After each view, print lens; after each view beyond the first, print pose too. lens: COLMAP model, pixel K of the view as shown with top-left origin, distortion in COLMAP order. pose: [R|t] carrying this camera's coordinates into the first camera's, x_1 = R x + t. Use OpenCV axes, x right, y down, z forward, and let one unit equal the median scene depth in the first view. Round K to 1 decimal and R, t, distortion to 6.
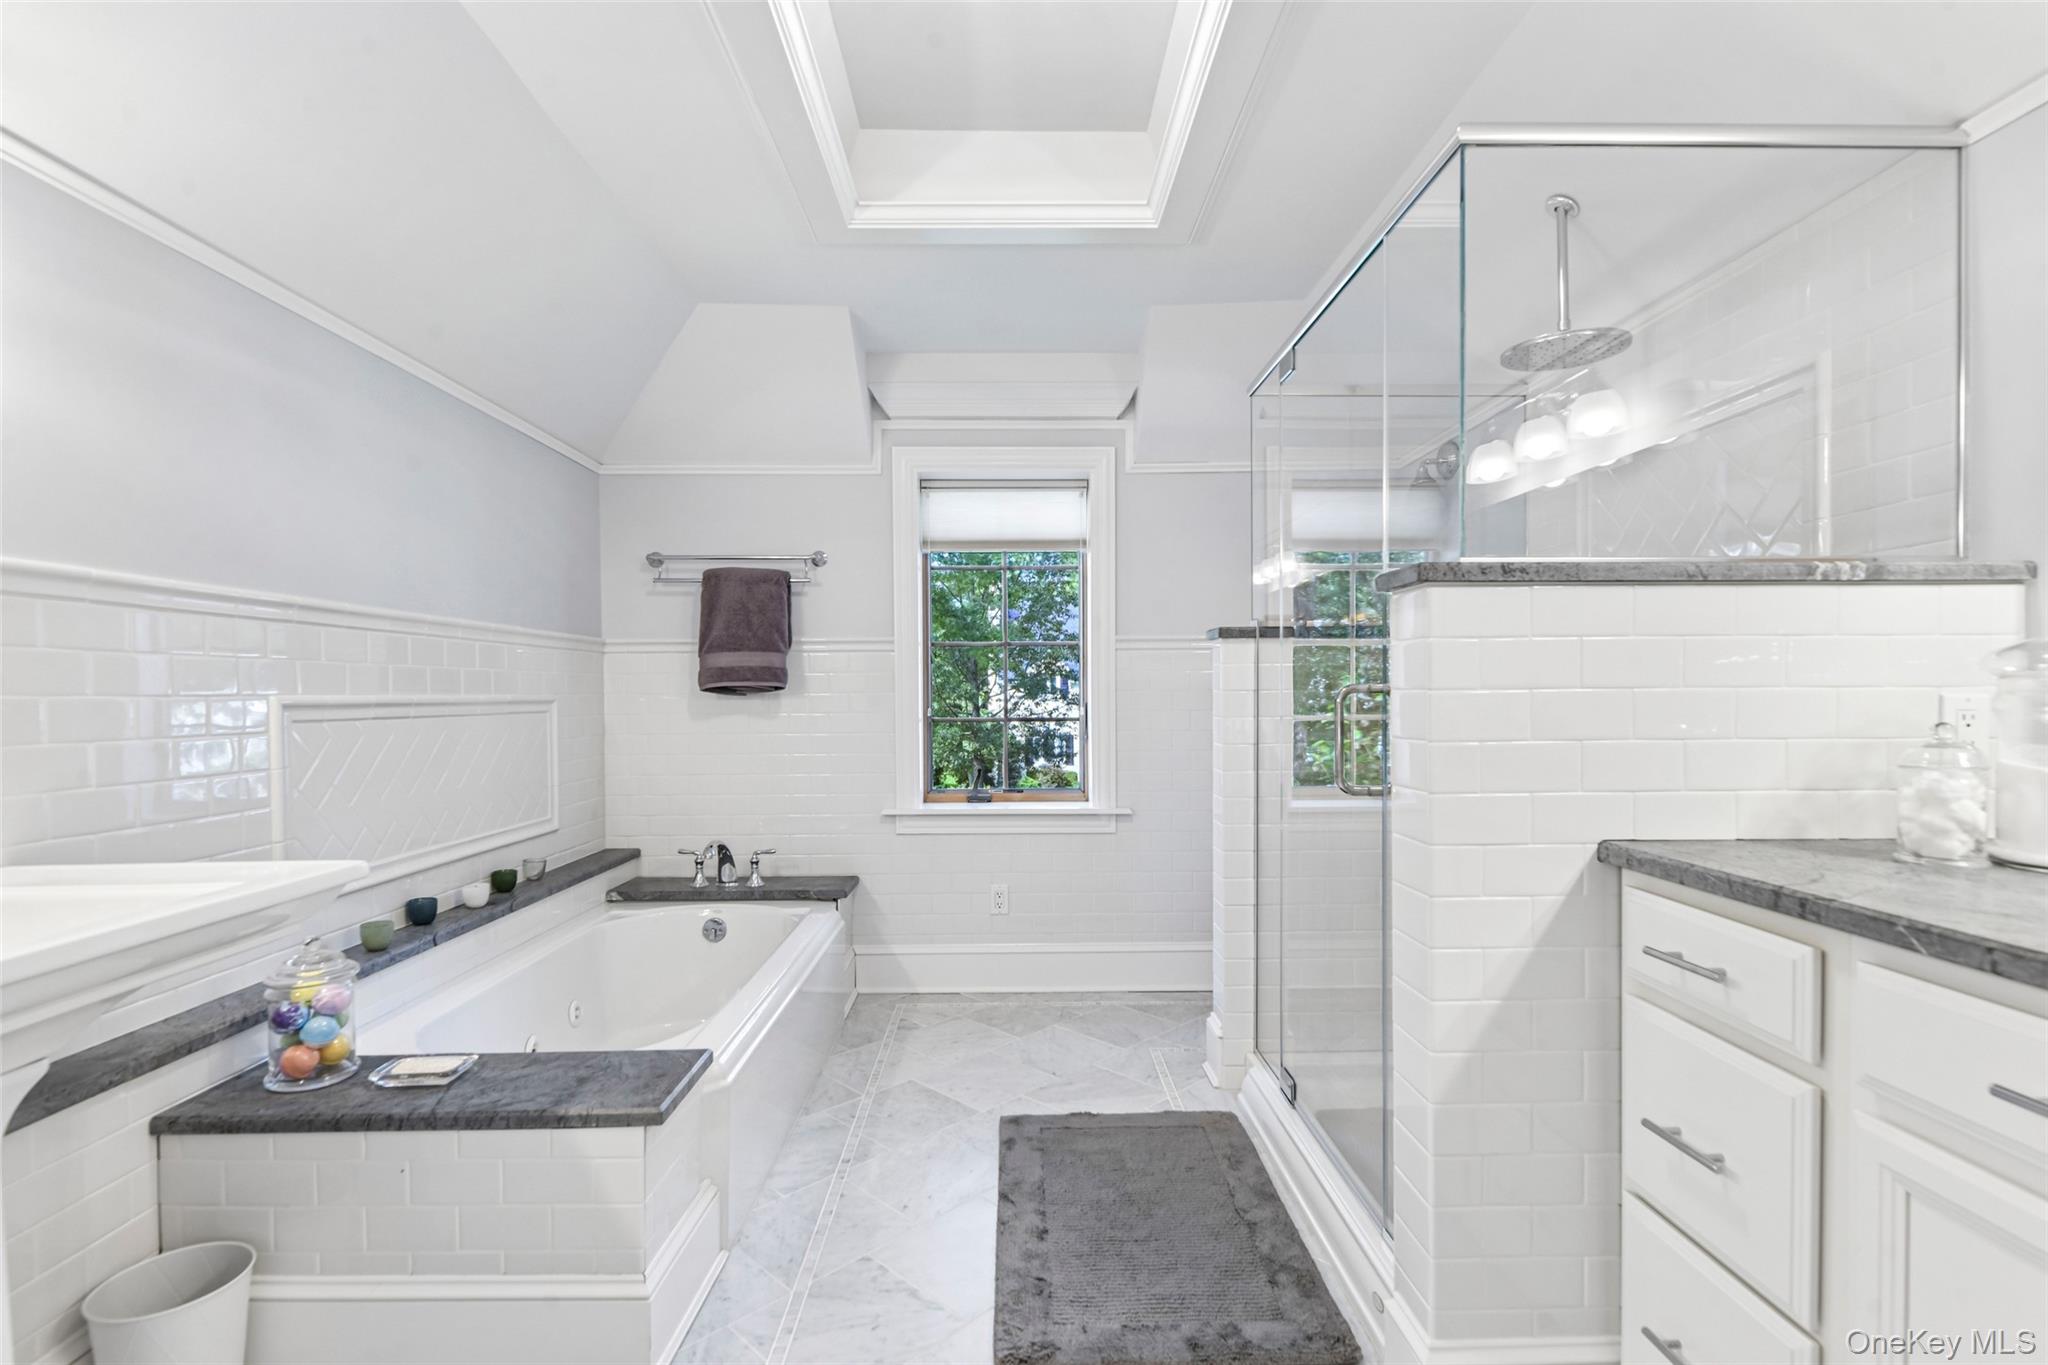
lens RADIAL K [[933.7, 0, 1026.0], [0, 933.7, 689.5], [0, 0, 1]] dist [0.007234, -0.003802]
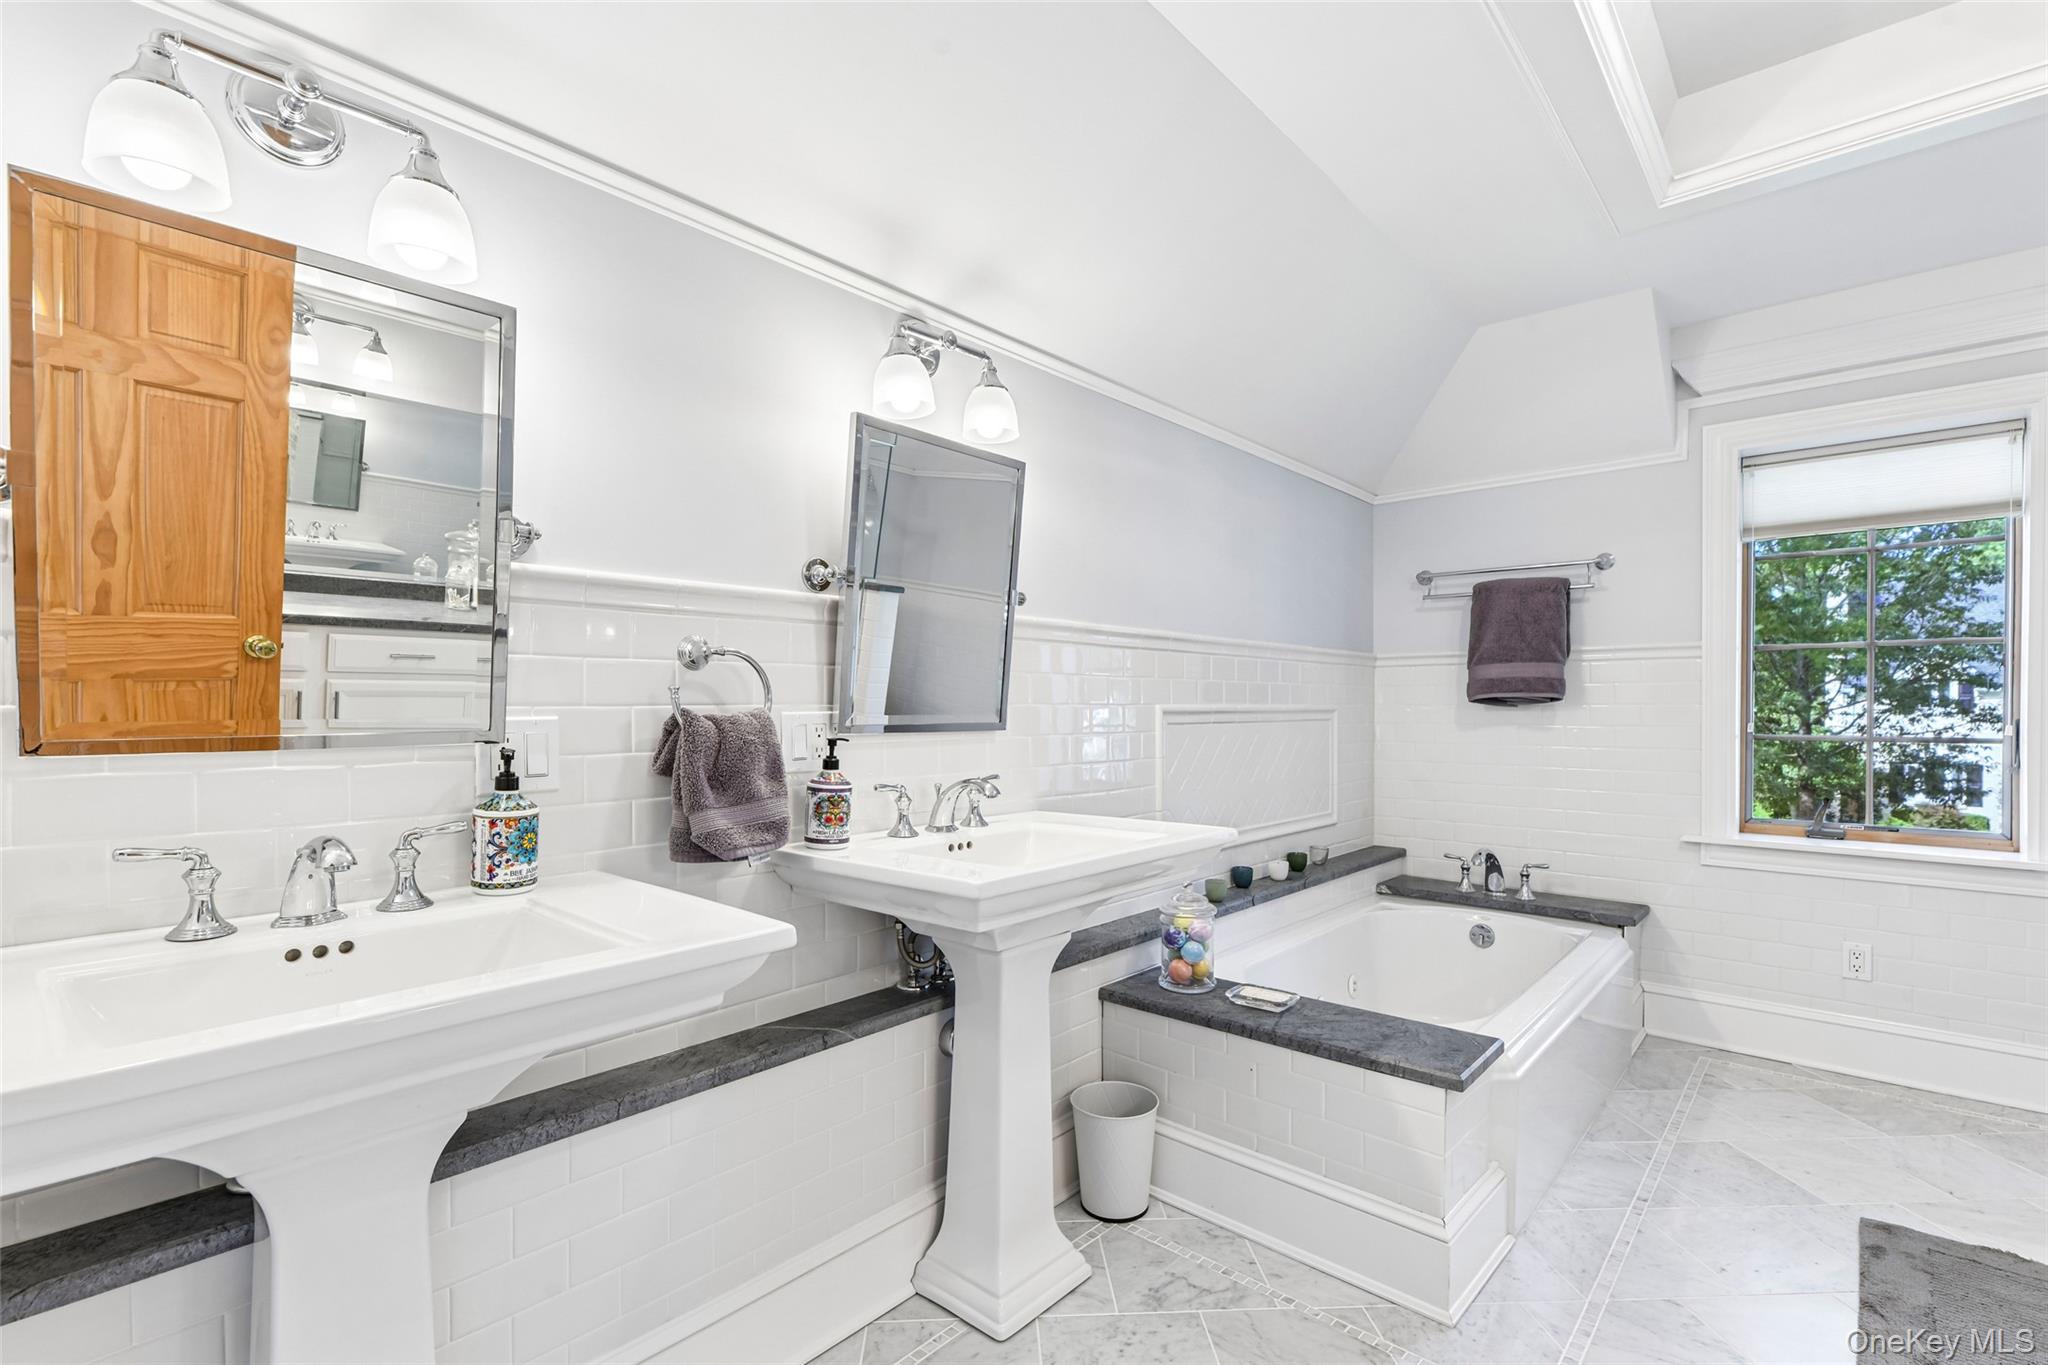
lens RADIAL K [[933.7, 0, 1021.1], [0, 933.7, 711.4], [0, 0, 1]] dist [0.007234, -0.003802]
pose [[0.734265, 0.011196, -0.678771, -0.013741], [-0.002181, 0.999898, 0.014133, -0.001751], [0.678859, -0.008897, 0.734214, -0.102222]]
